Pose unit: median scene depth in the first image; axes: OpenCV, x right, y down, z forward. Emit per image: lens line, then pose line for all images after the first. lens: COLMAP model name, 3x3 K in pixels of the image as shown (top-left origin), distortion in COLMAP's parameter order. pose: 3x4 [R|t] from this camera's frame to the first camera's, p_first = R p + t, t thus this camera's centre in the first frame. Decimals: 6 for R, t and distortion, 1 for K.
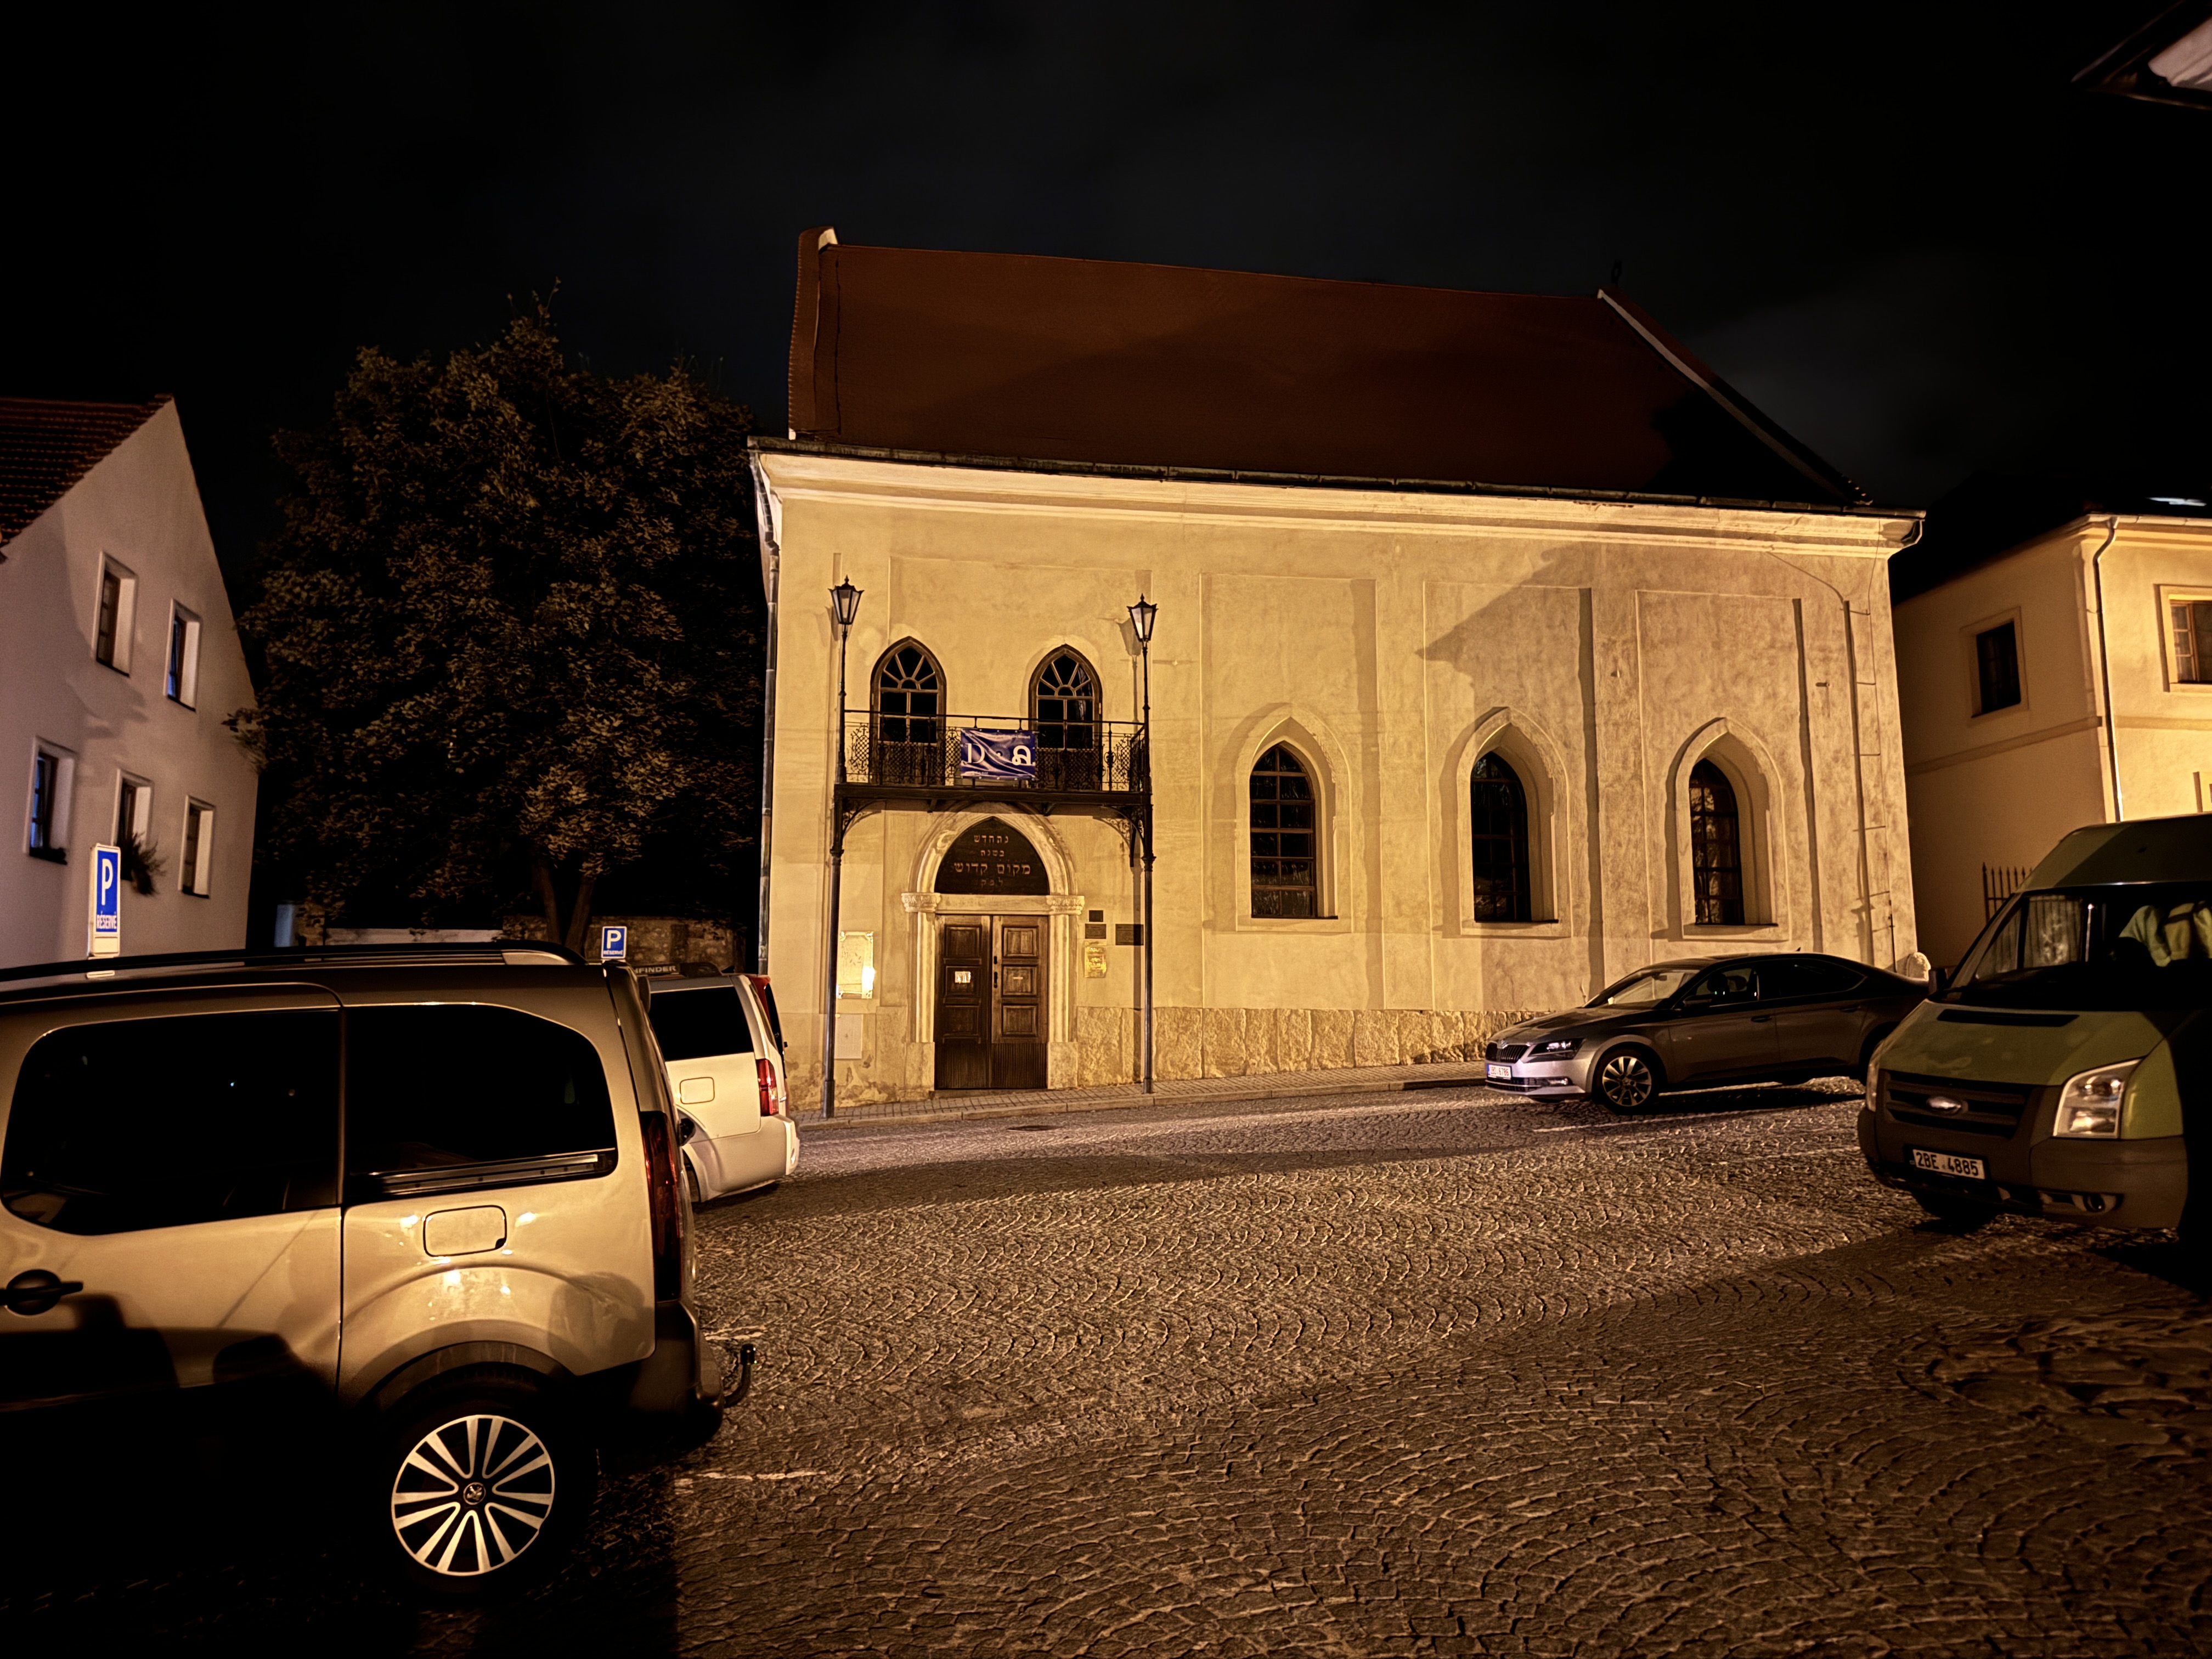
lens RADIAL K [[1566.1, 0, 1113.5], [0, 1566.1, 829.2], [0, 0, 1]] dist [0.128386, -0.210854]
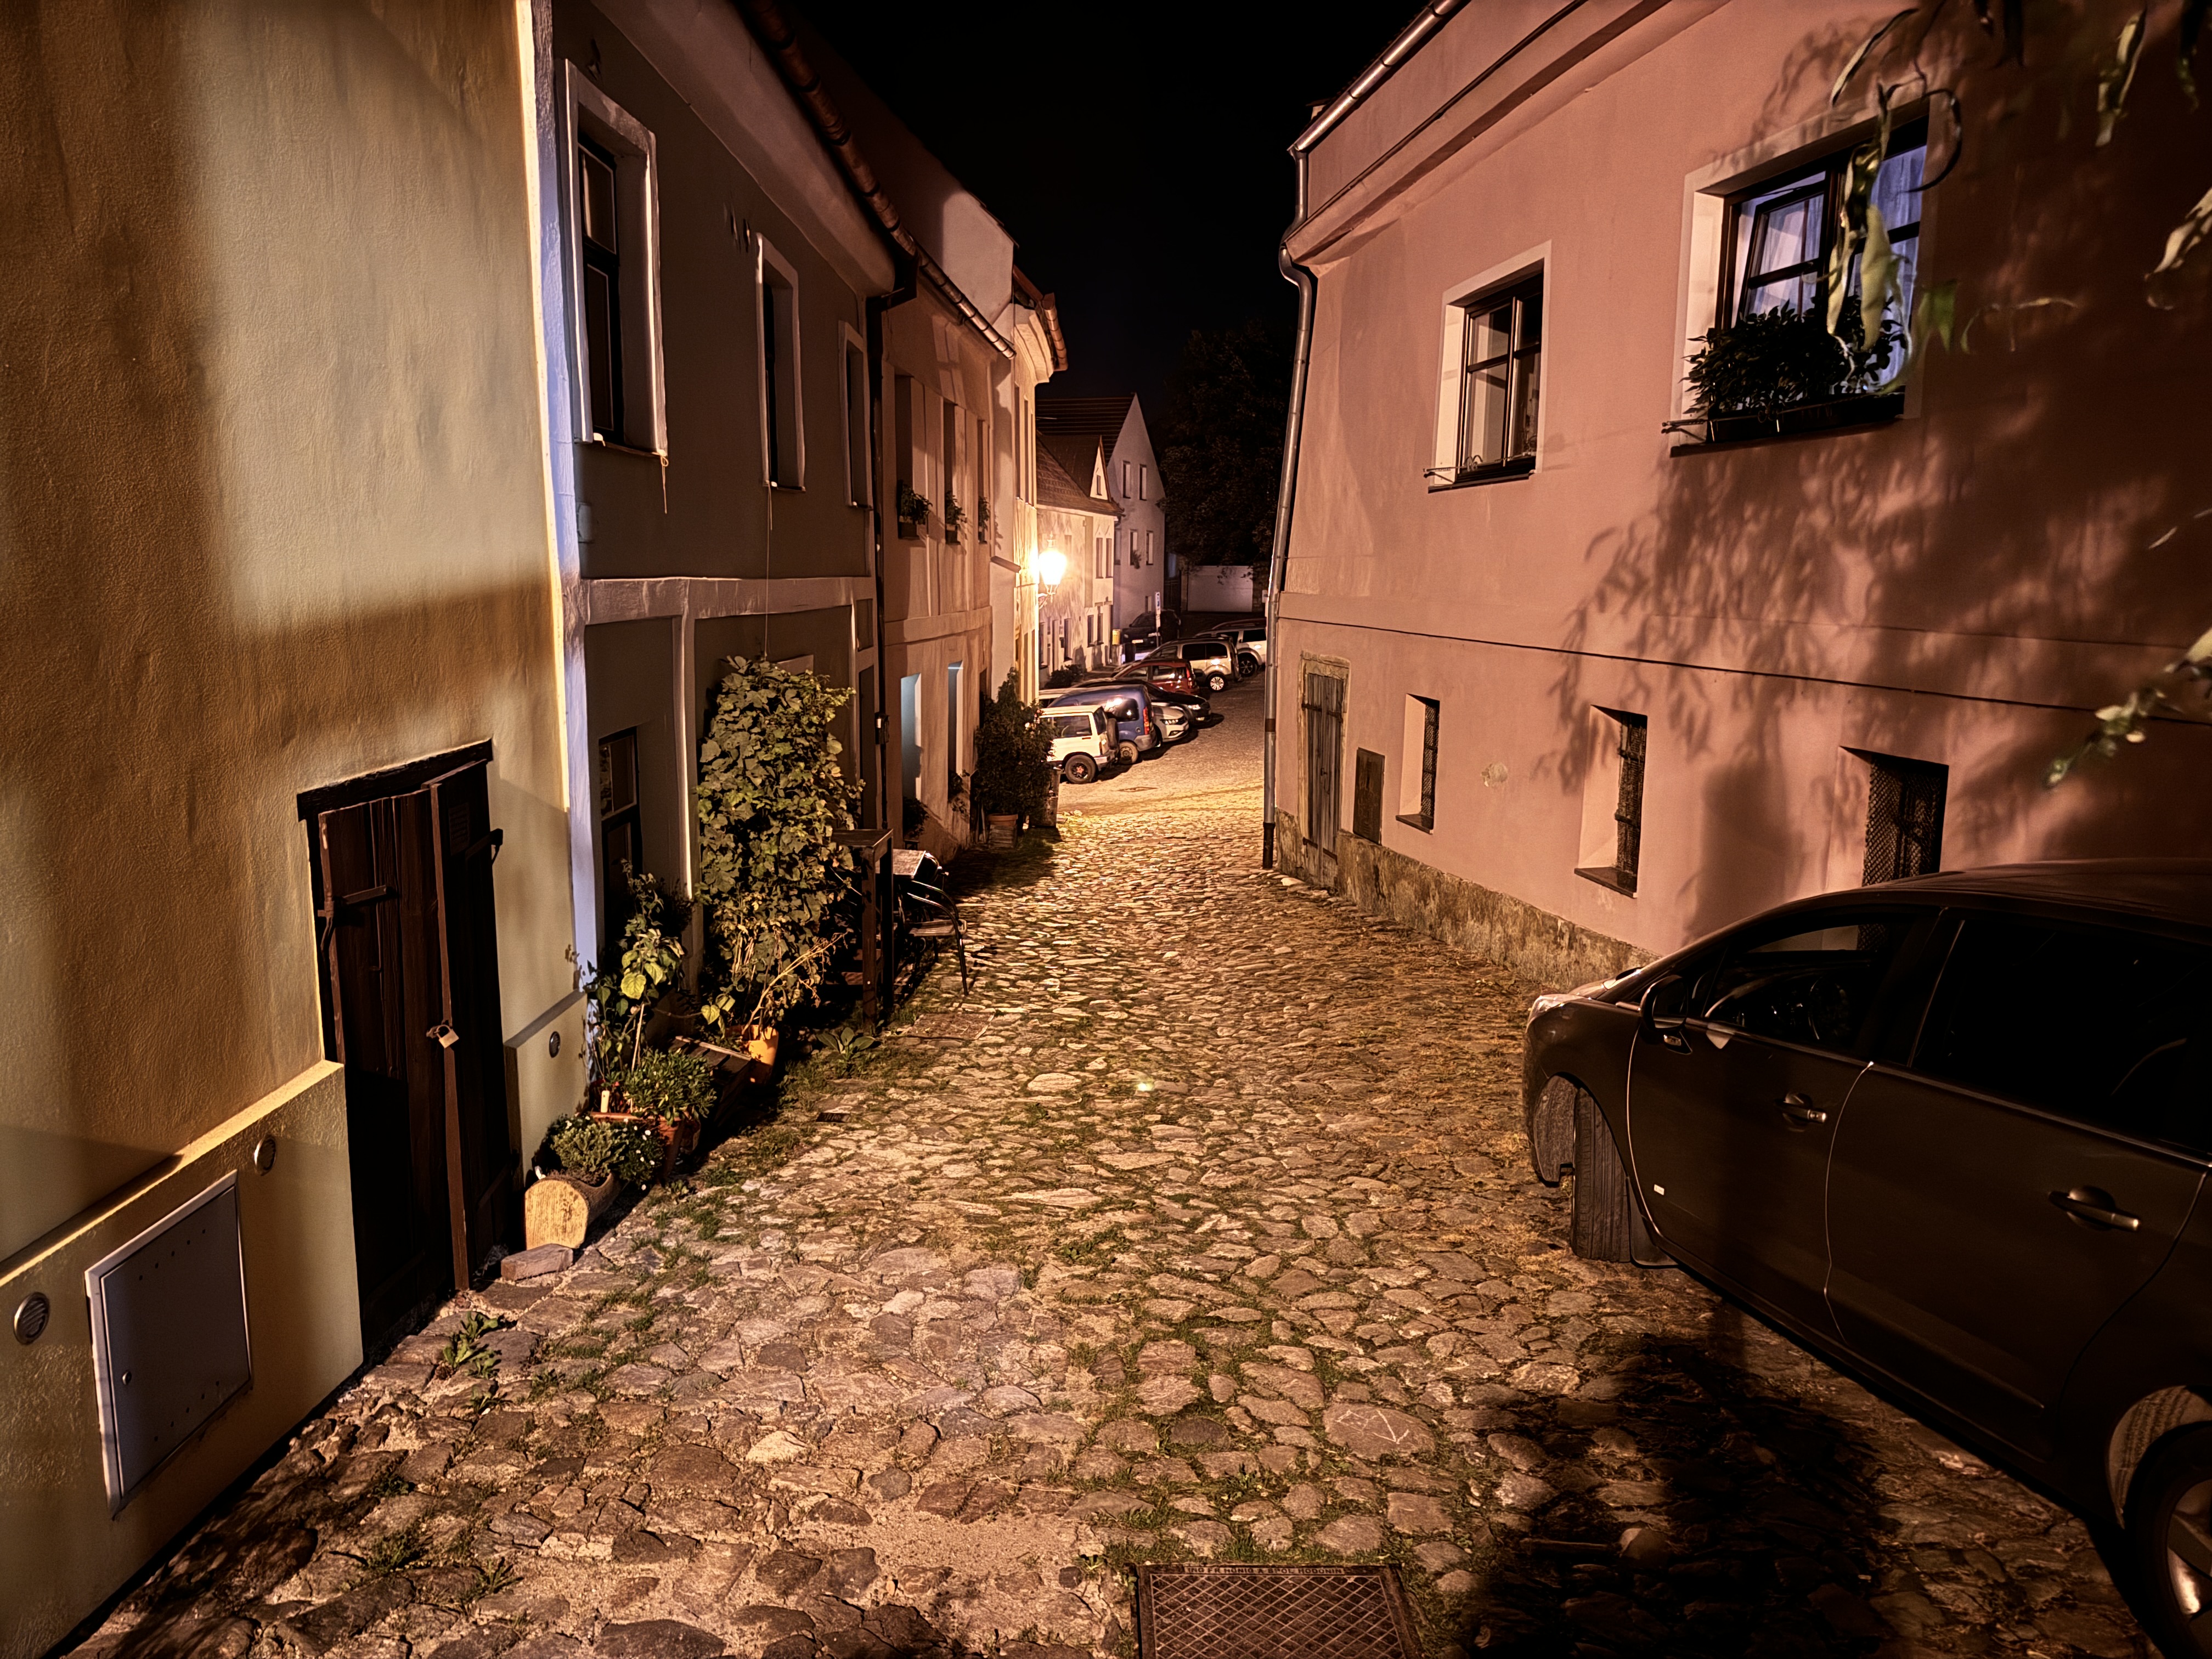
lens RADIAL K [[1566.1, 0, 1113.5], [0, 1566.1, 829.2], [0, 0, 1]] dist [0.128386, -0.210854]
pose [[0.883914, 0.082390, -0.460336, 0.700377], [0.057055, 0.958006, 0.281016, -0.298956], [0.464157, -0.274658, 0.842093, -1.522241]]
